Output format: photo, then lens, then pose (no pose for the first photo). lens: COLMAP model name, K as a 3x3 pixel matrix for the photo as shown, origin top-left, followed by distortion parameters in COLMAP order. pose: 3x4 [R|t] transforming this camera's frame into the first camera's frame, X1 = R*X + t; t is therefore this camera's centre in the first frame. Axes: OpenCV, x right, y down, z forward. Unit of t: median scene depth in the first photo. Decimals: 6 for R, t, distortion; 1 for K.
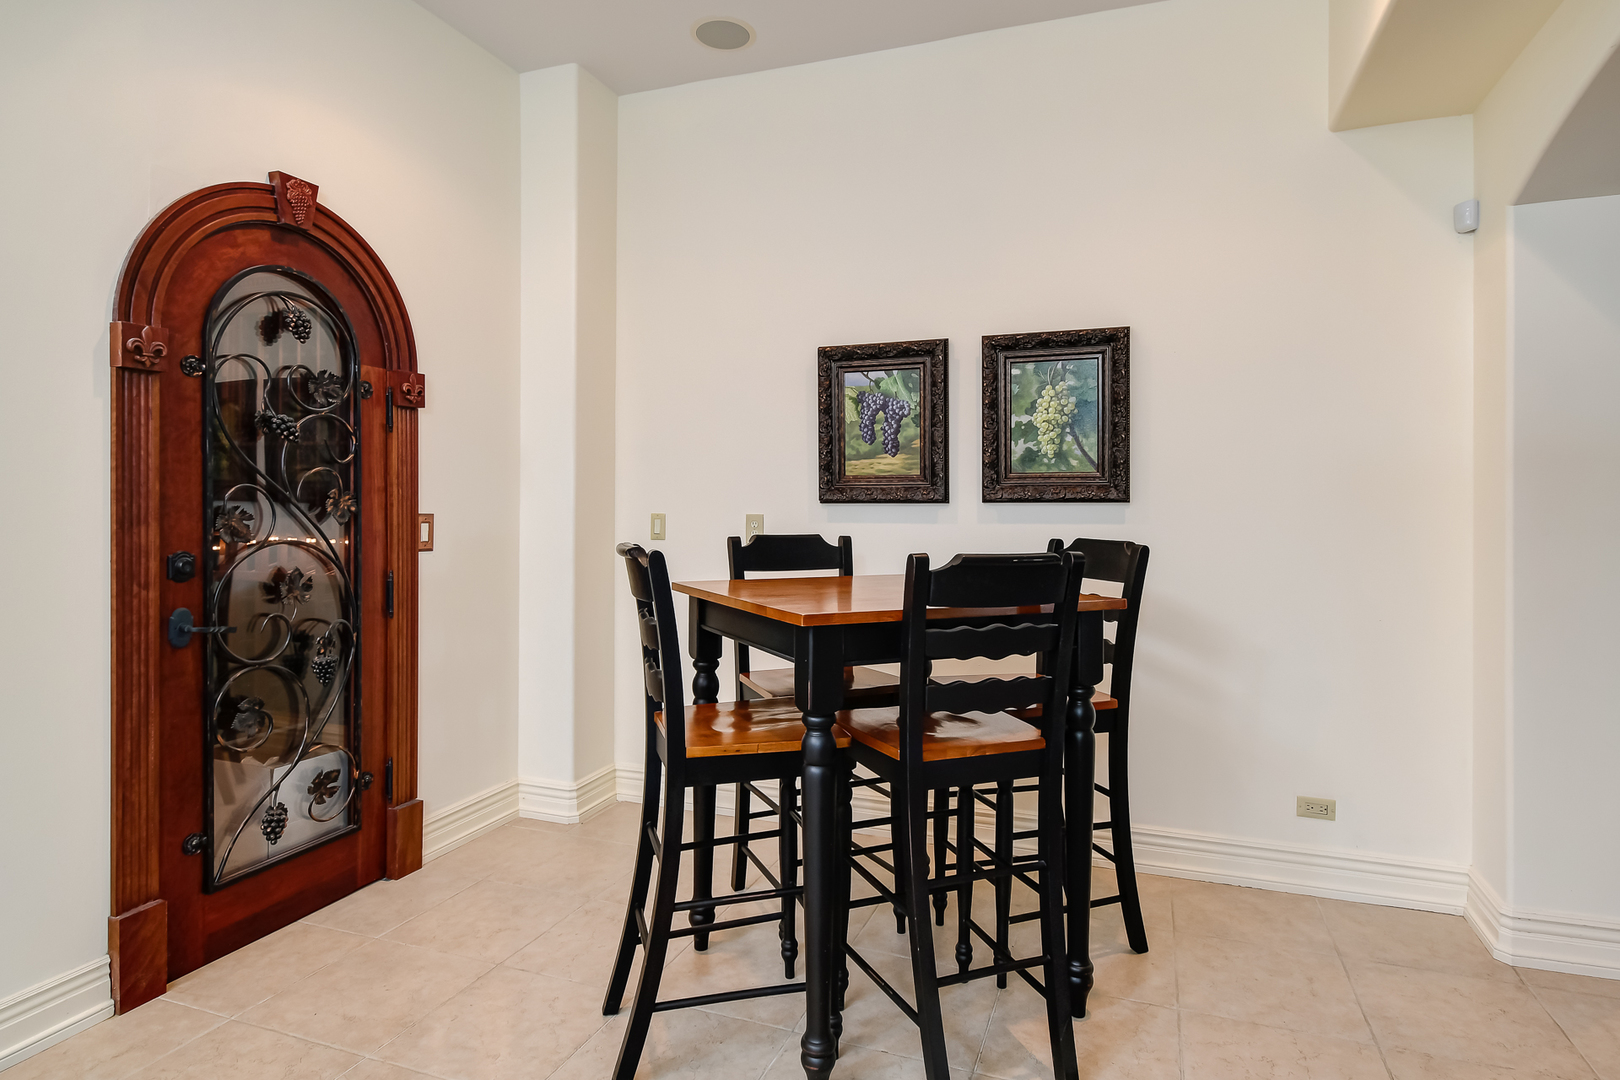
lens RADIAL K [[865.9, 0, 810.7], [0, 865.9, 506.3], [0, 0, 1]] dist [0.004543, 0.000648]
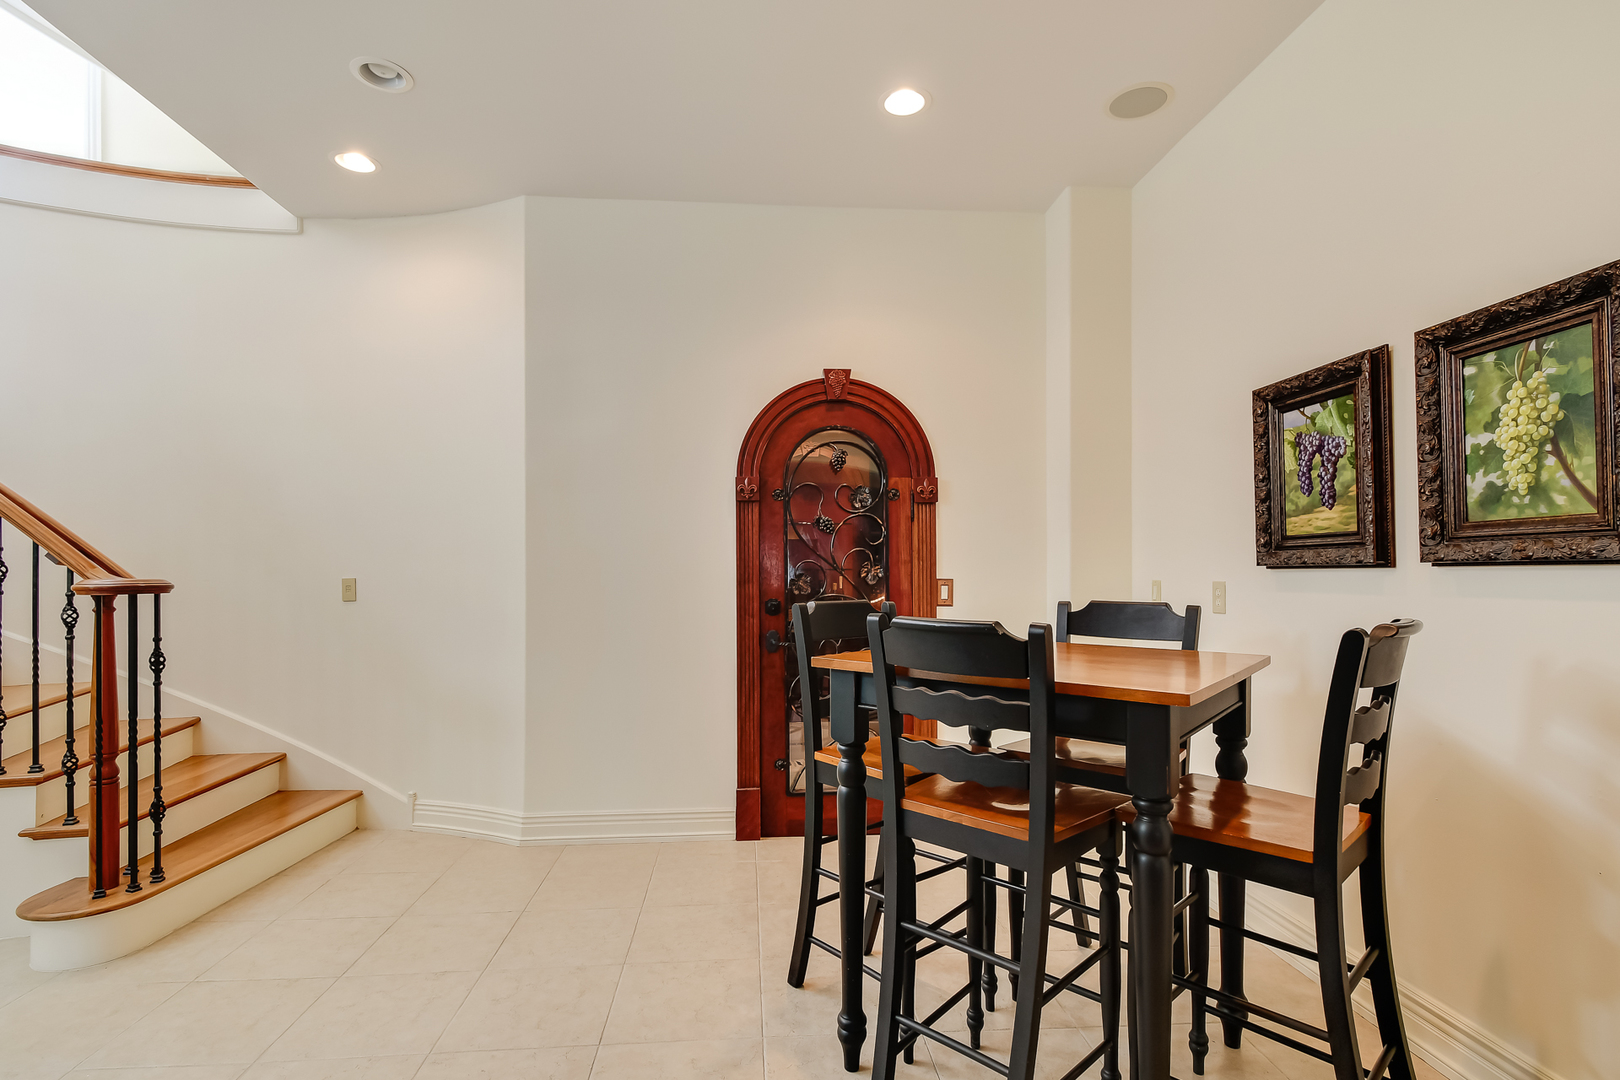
lens RADIAL K [[775.4, 0, 800.3], [0, 775.4, 560.7], [0, 0, 1]] dist [0.024742, -0.015396]
pose [[0.425429, -0.016719, -0.904837, 0.567966], [-0.000457, 0.999825, -0.018688, 0.003130], [0.904992, 0.008364, 0.425347, 0.277755]]
